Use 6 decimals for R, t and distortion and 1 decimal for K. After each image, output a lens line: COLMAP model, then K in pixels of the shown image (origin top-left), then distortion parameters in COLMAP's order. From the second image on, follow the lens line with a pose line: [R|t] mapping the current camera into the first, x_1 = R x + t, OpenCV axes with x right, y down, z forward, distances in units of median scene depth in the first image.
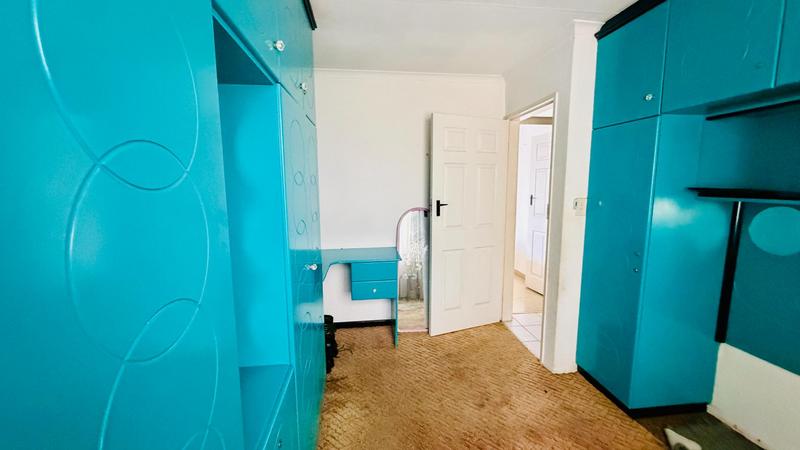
lens RADIAL K [[317.3, 0, 401.1], [0, 317.3, 226.0], [0, 0, 1]] dist [-0.001163, 0.000527]
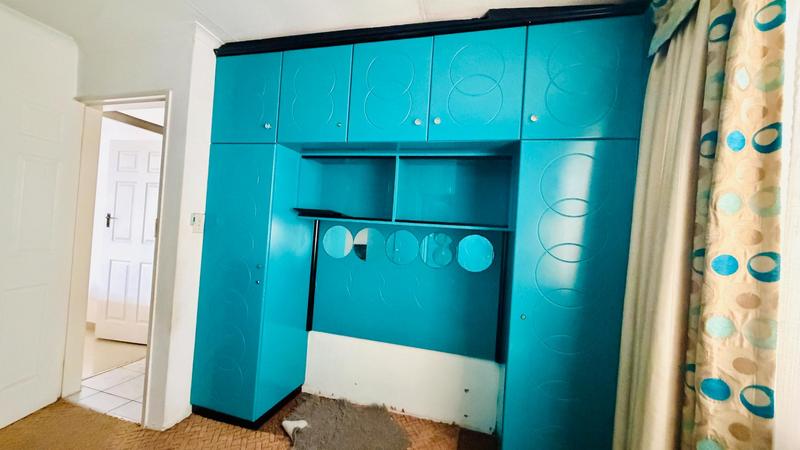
lens RADIAL K [[317.3, 0, 400.6], [0, 317.3, 223.9], [0, 0, 1]] dist [-0.001163, 0.000527]
pose [[0.382437, 0.042255, 0.923015, -0.055294], [0.054871, 0.996152, -0.068338, 0.036693], [-0.922351, 0.076782, 0.378647, 0.118555]]
